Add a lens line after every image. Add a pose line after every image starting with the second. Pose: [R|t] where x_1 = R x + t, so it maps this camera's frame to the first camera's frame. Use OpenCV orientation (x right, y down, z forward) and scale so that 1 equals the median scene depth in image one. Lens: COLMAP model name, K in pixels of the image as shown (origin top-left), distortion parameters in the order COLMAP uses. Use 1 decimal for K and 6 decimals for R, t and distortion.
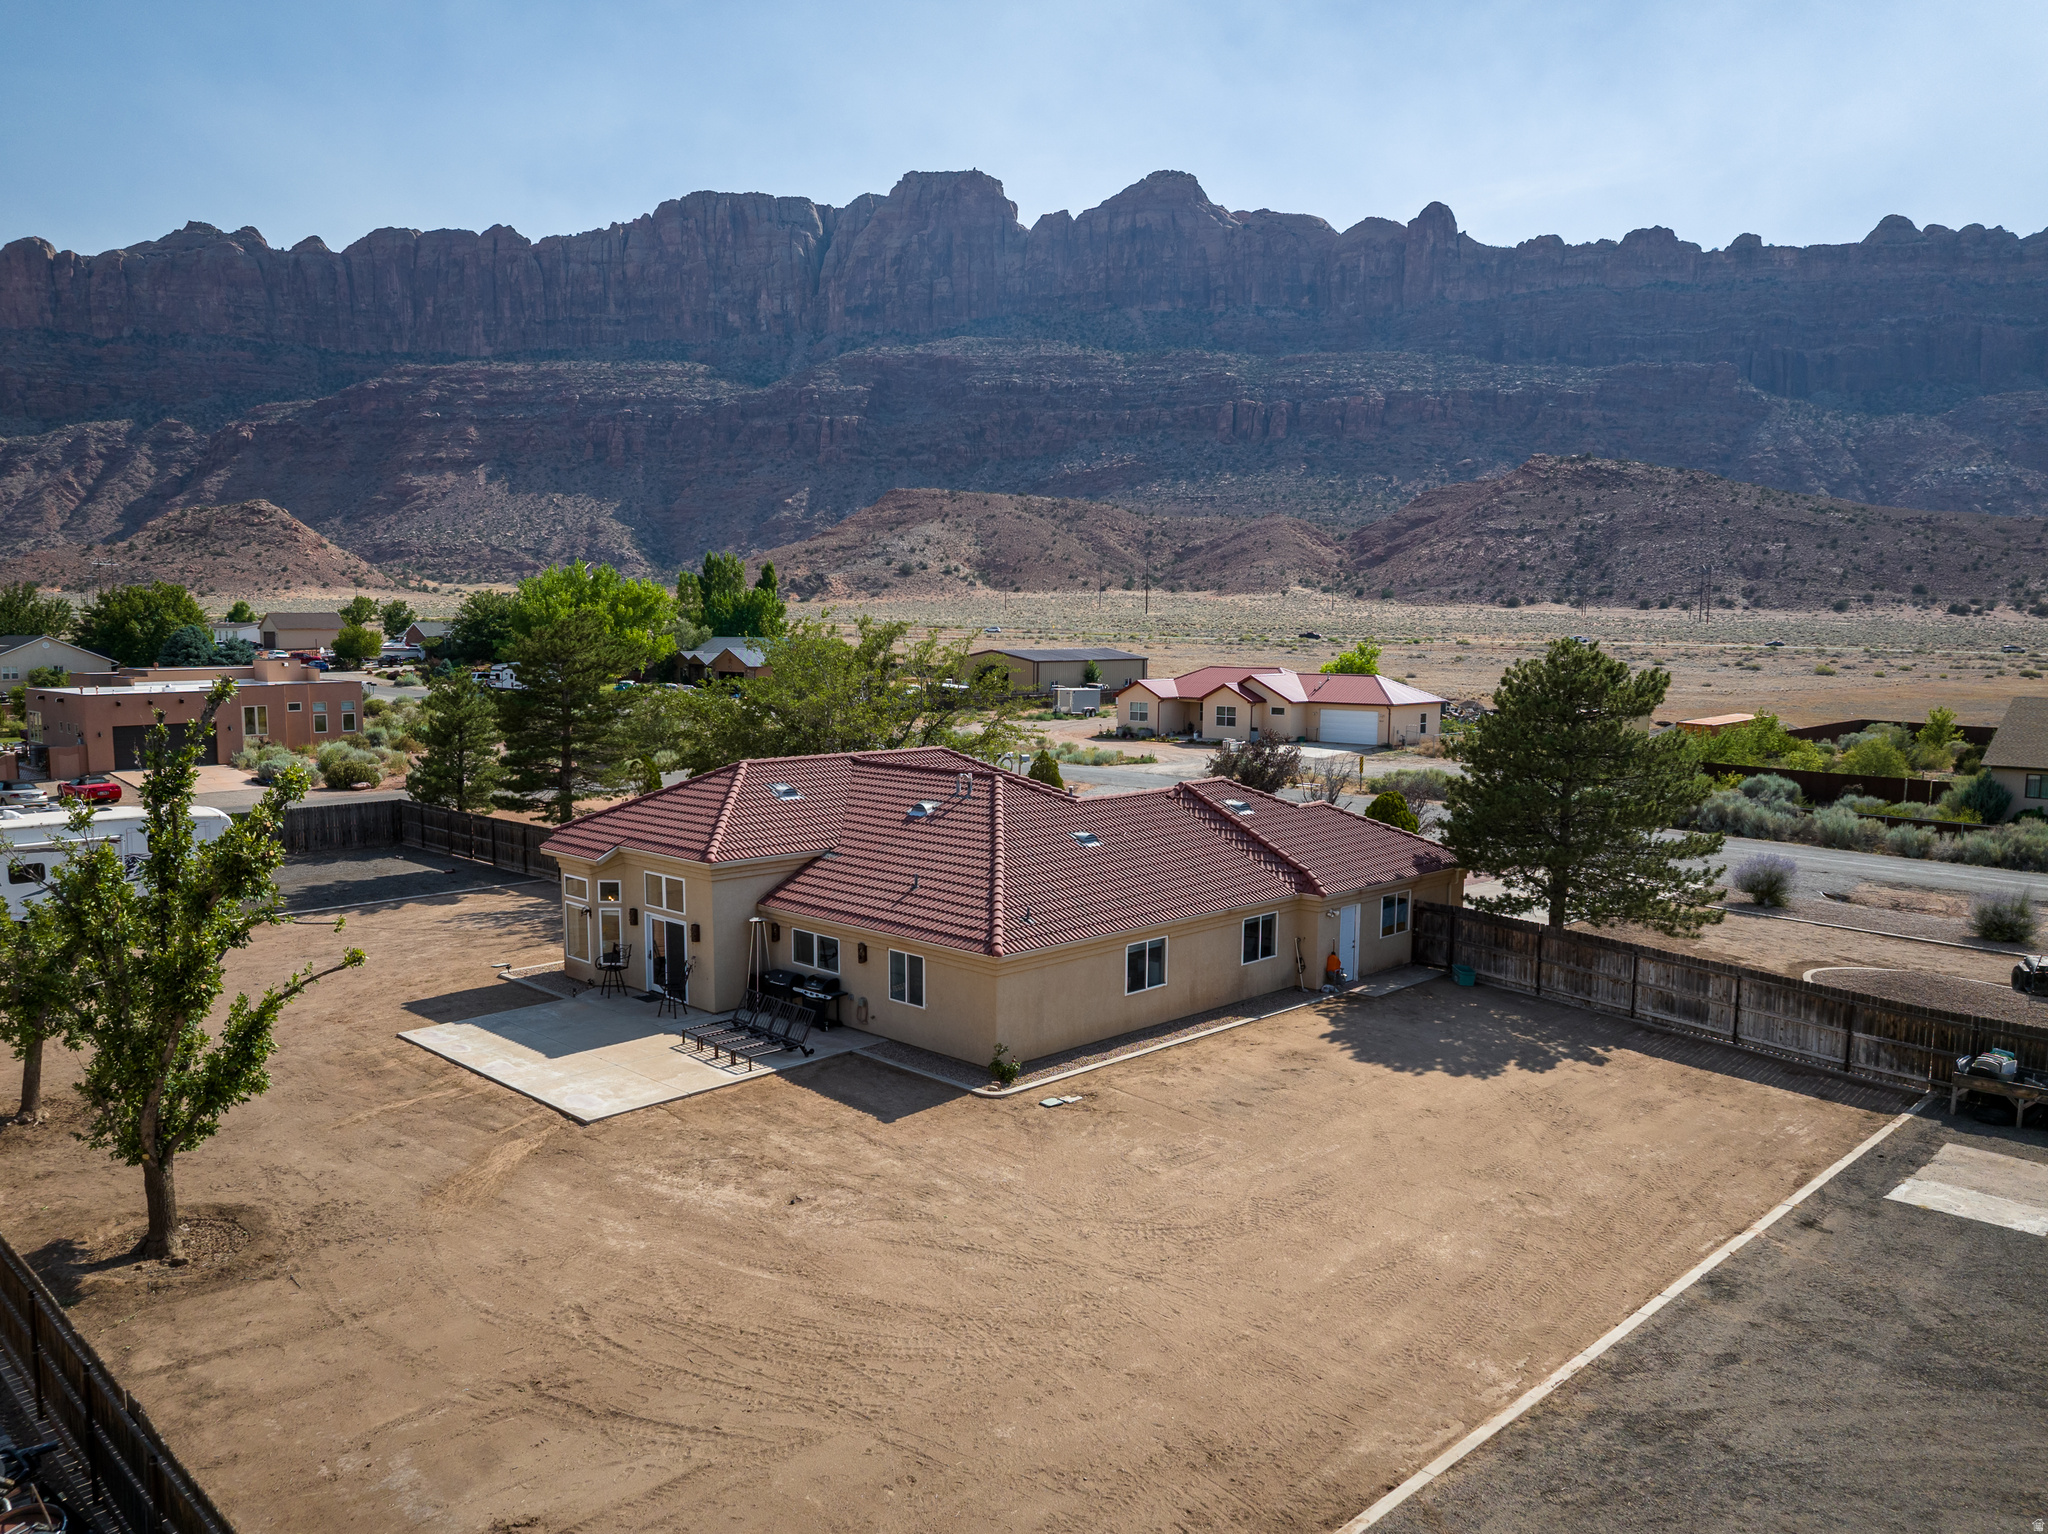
lens RADIAL K [[1529.7, 0, 1013.1], [0, 1529.7, 770.7], [0, 0, 1]] dist [-0.054346, 0.003184]
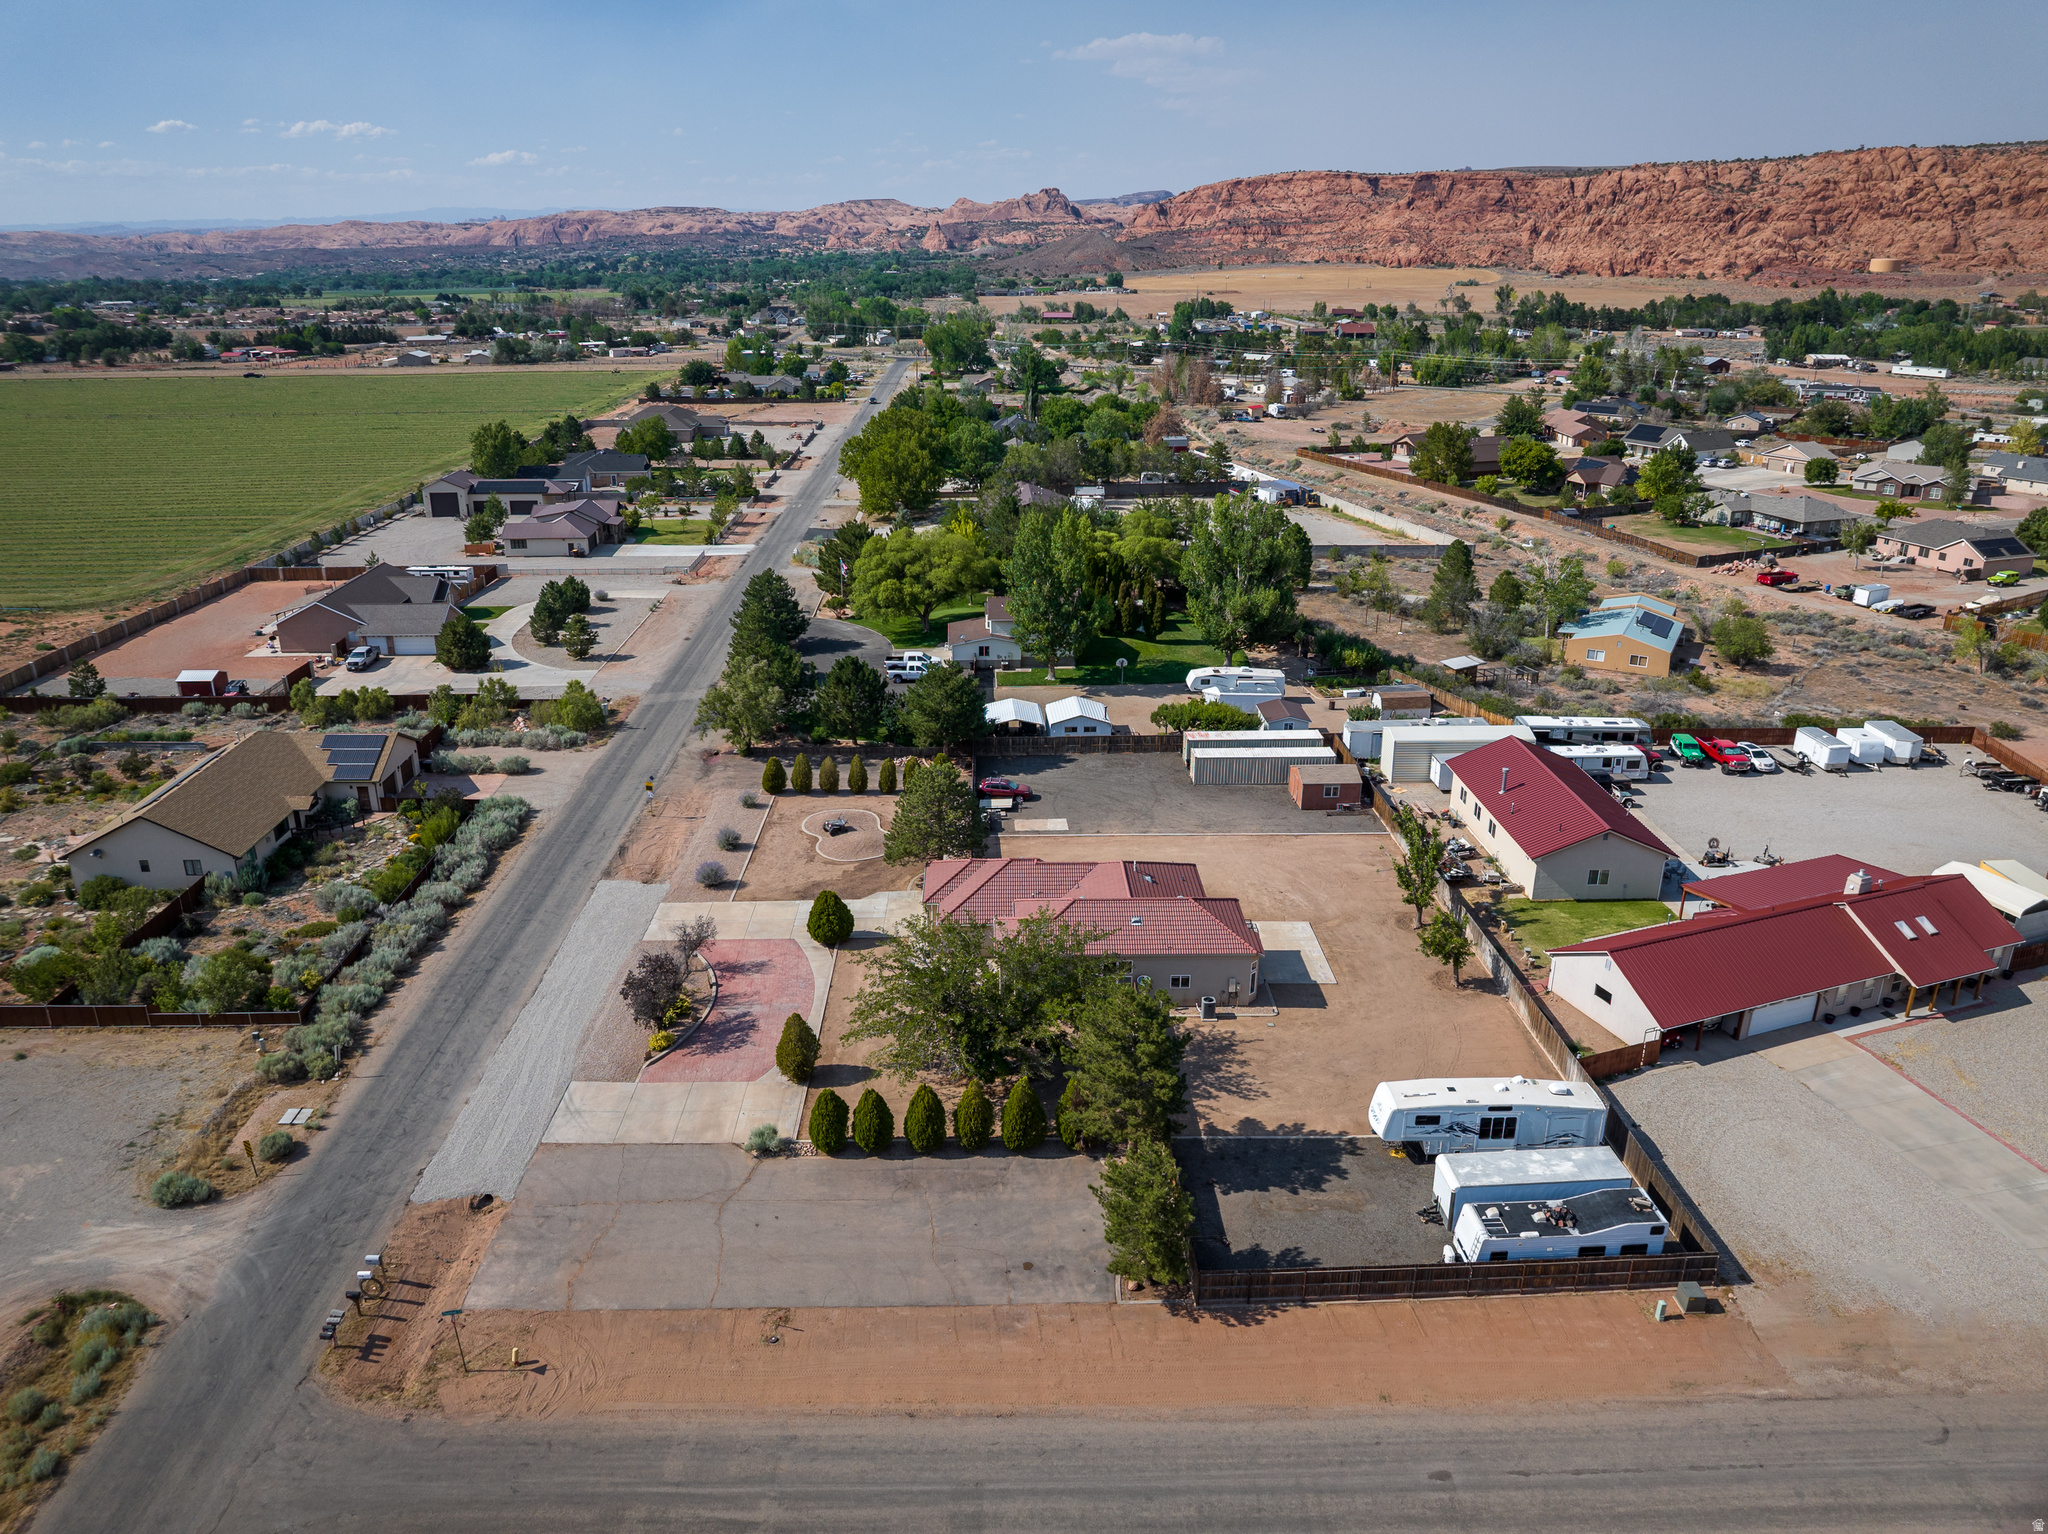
lens RADIAL K [[1443.5, 0, 1024.0], [0, 1443.5, 767.0], [0, 0, 1]] dist [-0.059876, 0.032779]
pose [[-0.726330, -0.254722, 0.638405, -1.532359], [0.045595, 0.908896, 0.414522, -1.271194], [-0.685832, 0.330188, -0.648545, 2.895870]]
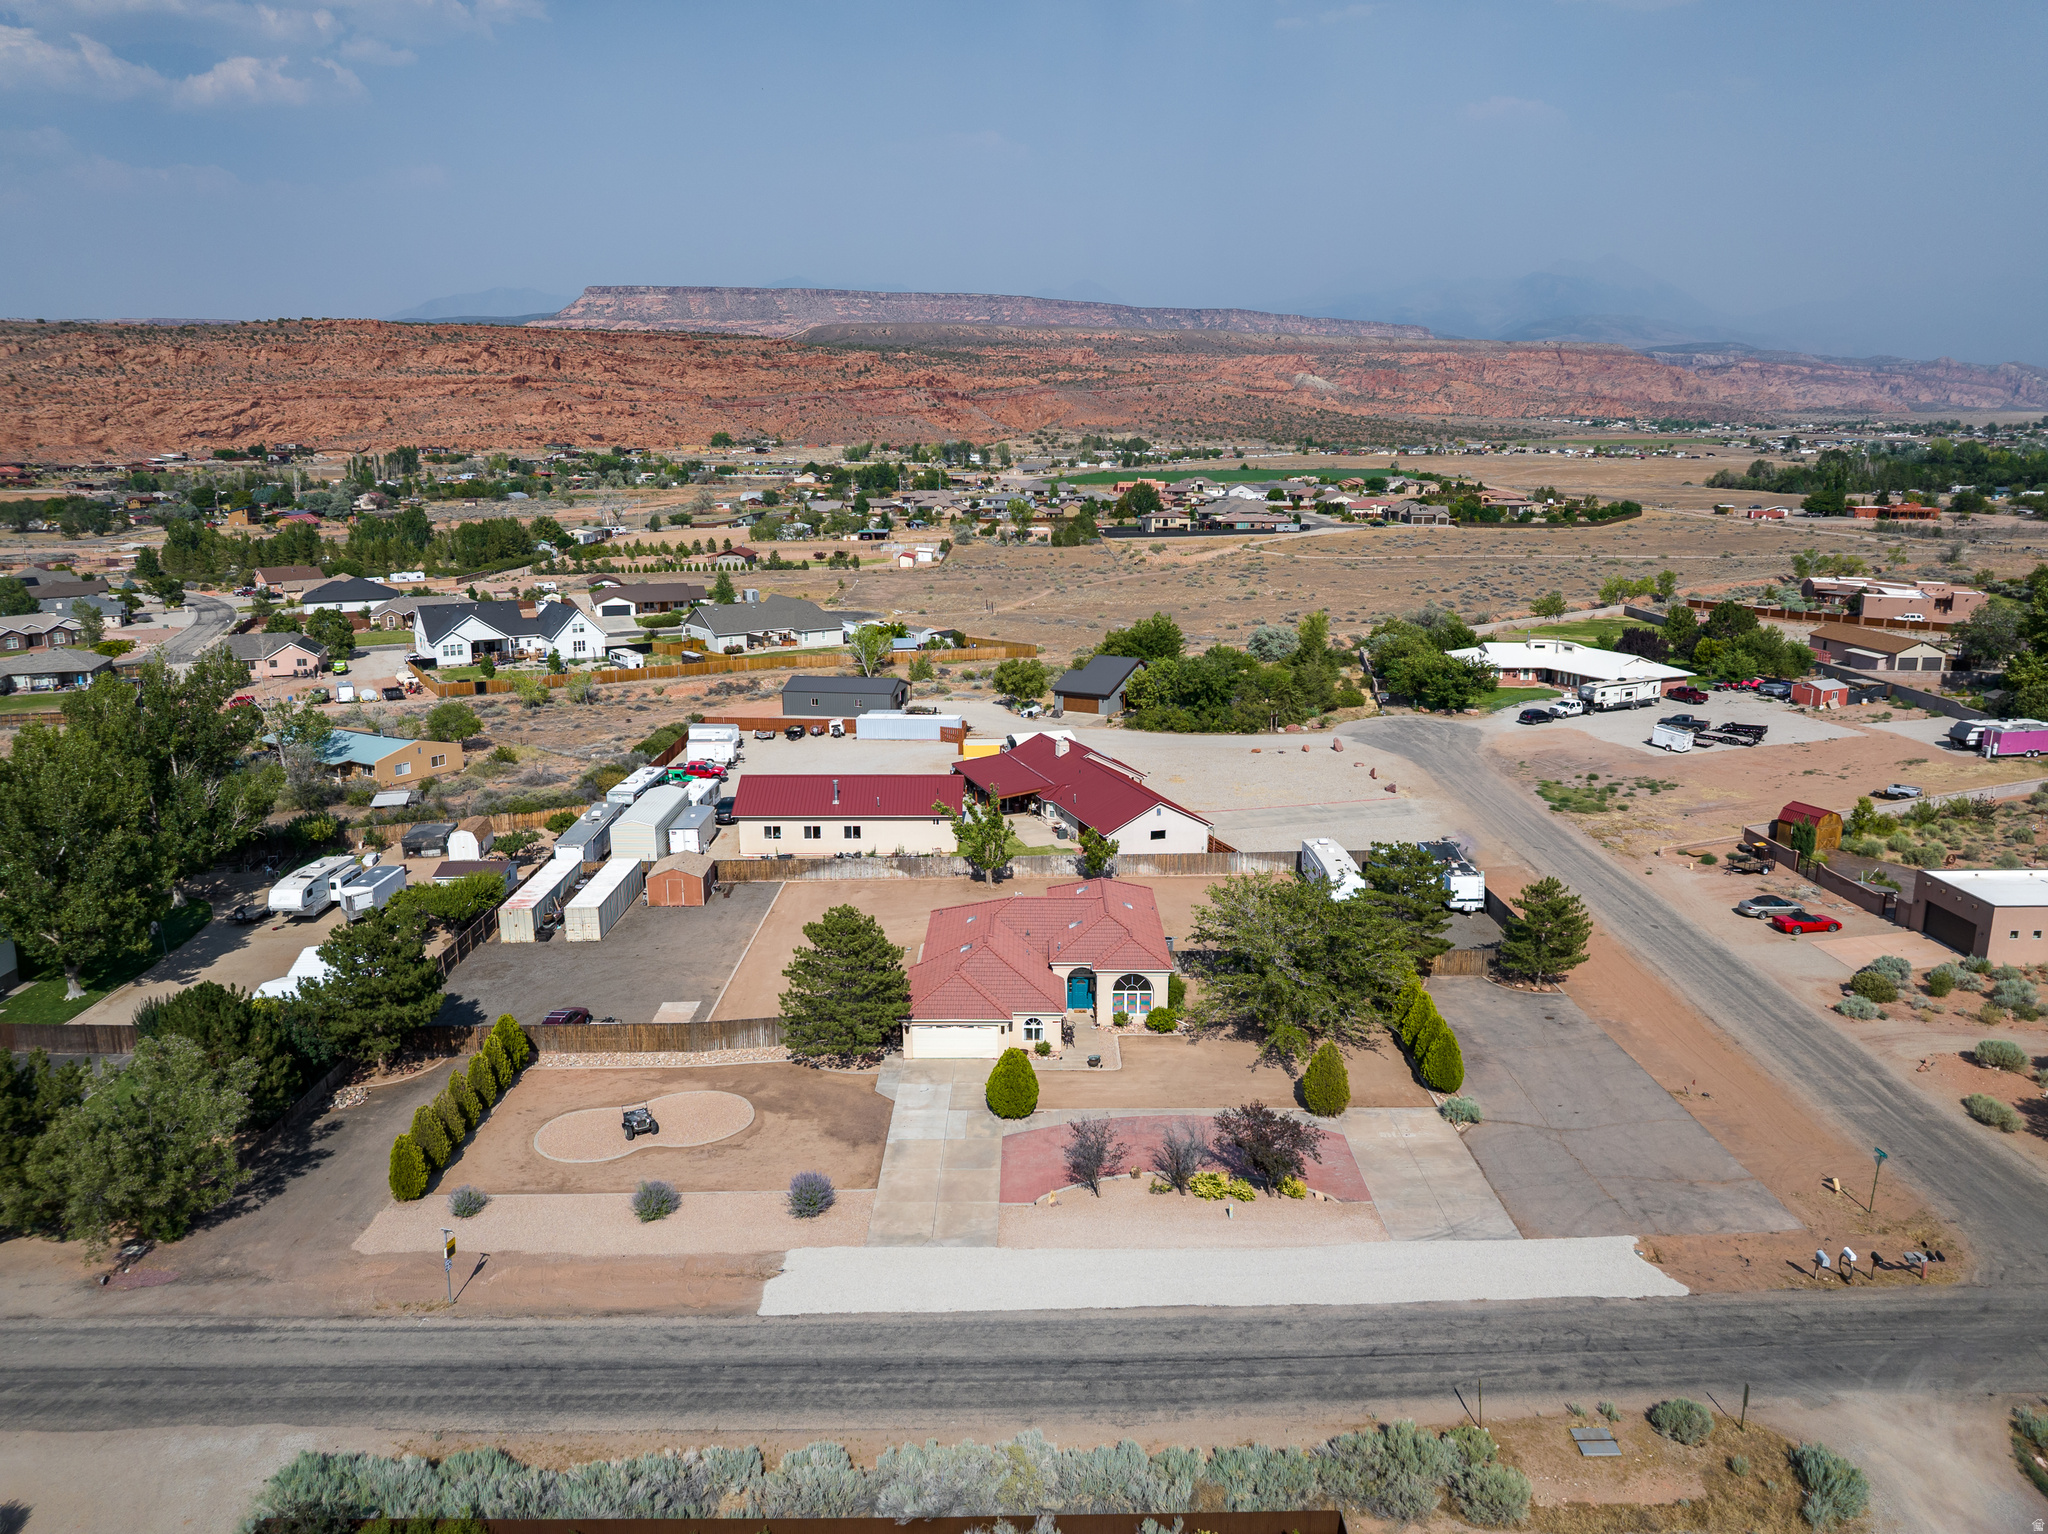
lens RADIAL K [[1442.8, 0, 1024.0], [0, 1442.8, 767.0], [0, 0, 1]] dist [-0.052060, 0.016070]
pose [[-0.707403, 0.144038, -0.691978, 1.770669], [-0.068761, 0.960348, 0.270193, -0.938921], [0.703457, 0.238717, -0.669449, 2.815947]]
